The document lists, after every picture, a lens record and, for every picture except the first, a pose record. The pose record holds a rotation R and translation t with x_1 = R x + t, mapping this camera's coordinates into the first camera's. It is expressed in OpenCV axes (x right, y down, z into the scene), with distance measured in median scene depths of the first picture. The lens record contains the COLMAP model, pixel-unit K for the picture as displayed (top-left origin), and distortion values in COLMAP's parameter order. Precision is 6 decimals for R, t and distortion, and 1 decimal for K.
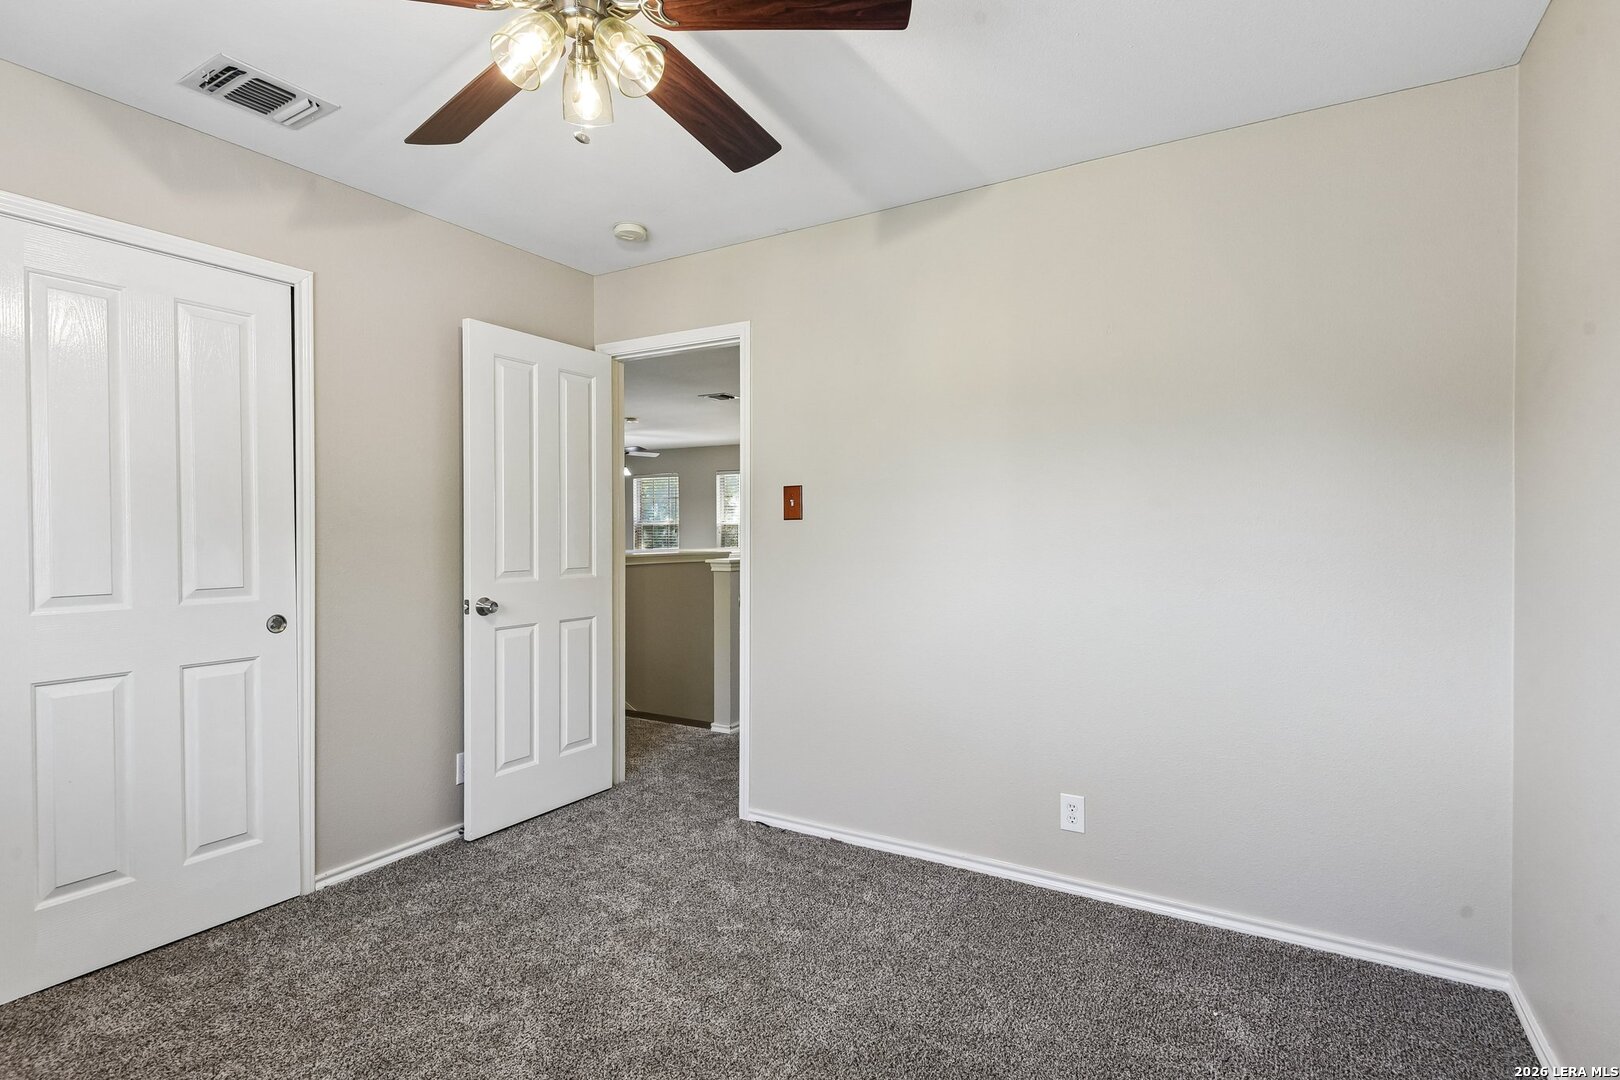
lens RADIAL K [[800.7, 0, 806.9], [0, 800.7, 541.4], [0, 0, 1]] dist [0.014777, -0.000315]
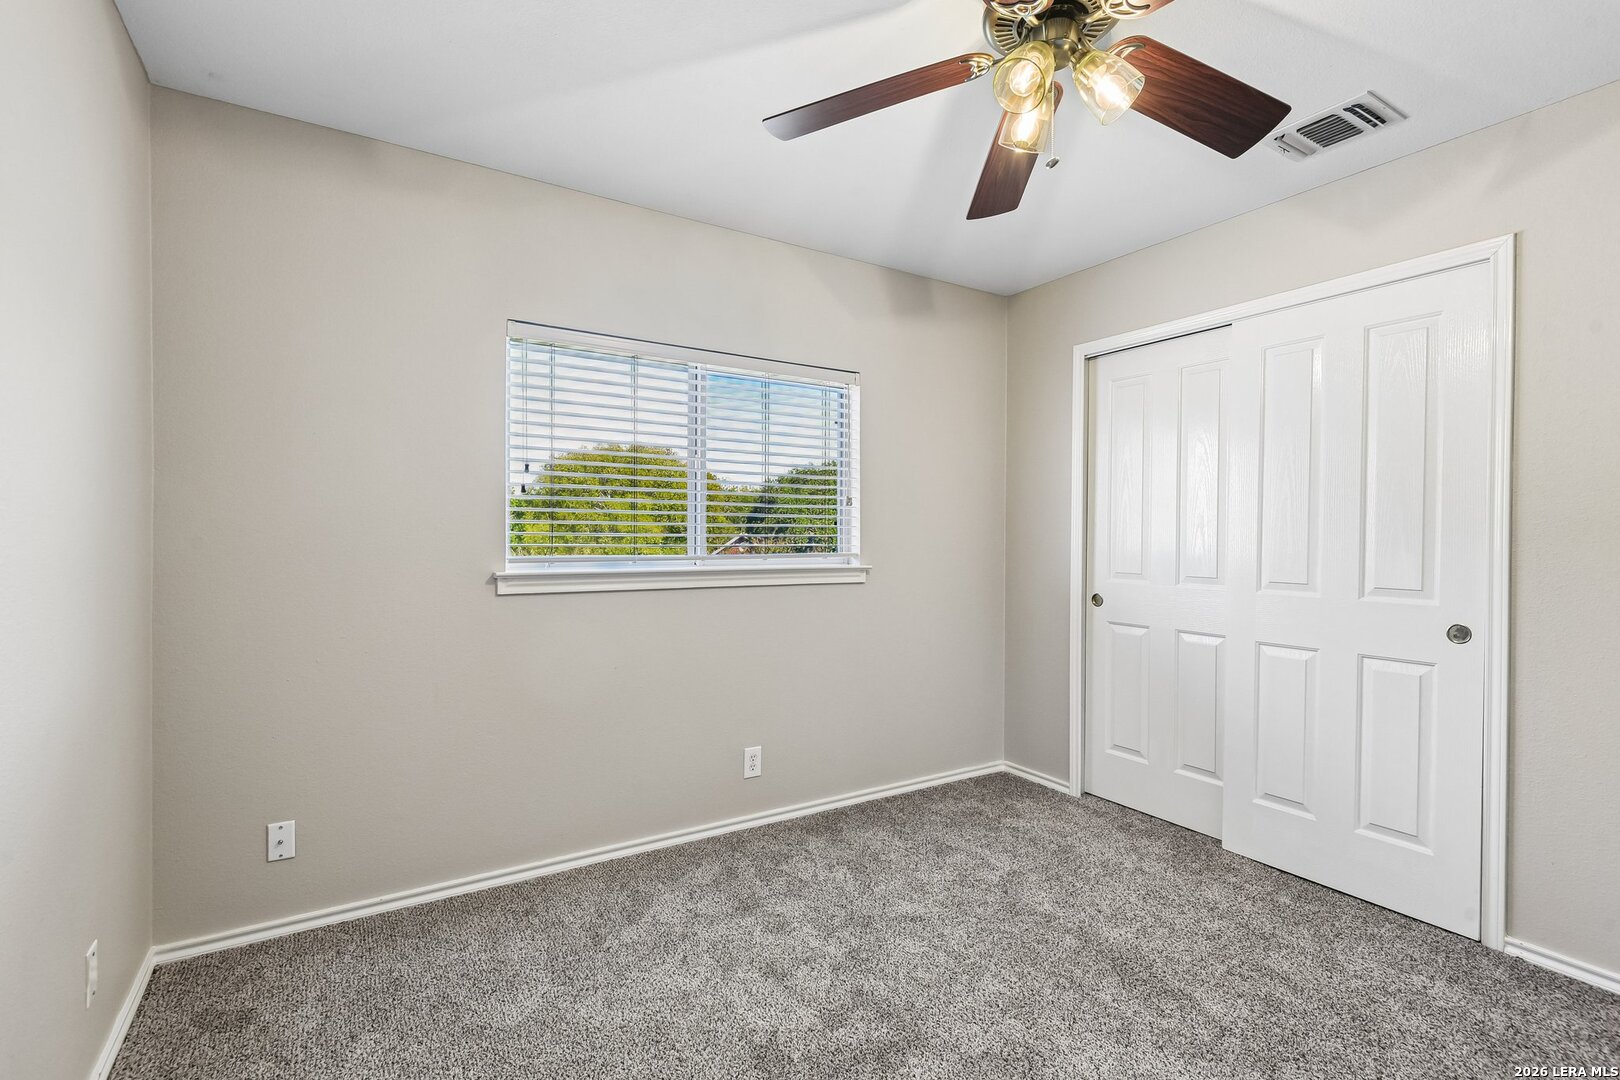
lens RADIAL K [[744.3, 0, 802.7], [0, 744.3, 538.7], [0, 0, 1]] dist [0.003247, -0.001815]
pose [[-0.451243, 0.005579, -0.892383, 0.486452], [-0.014376, 0.999805, 0.013519, -0.008951], [0.892285, 0.018929, -0.451075, 0.760489]]
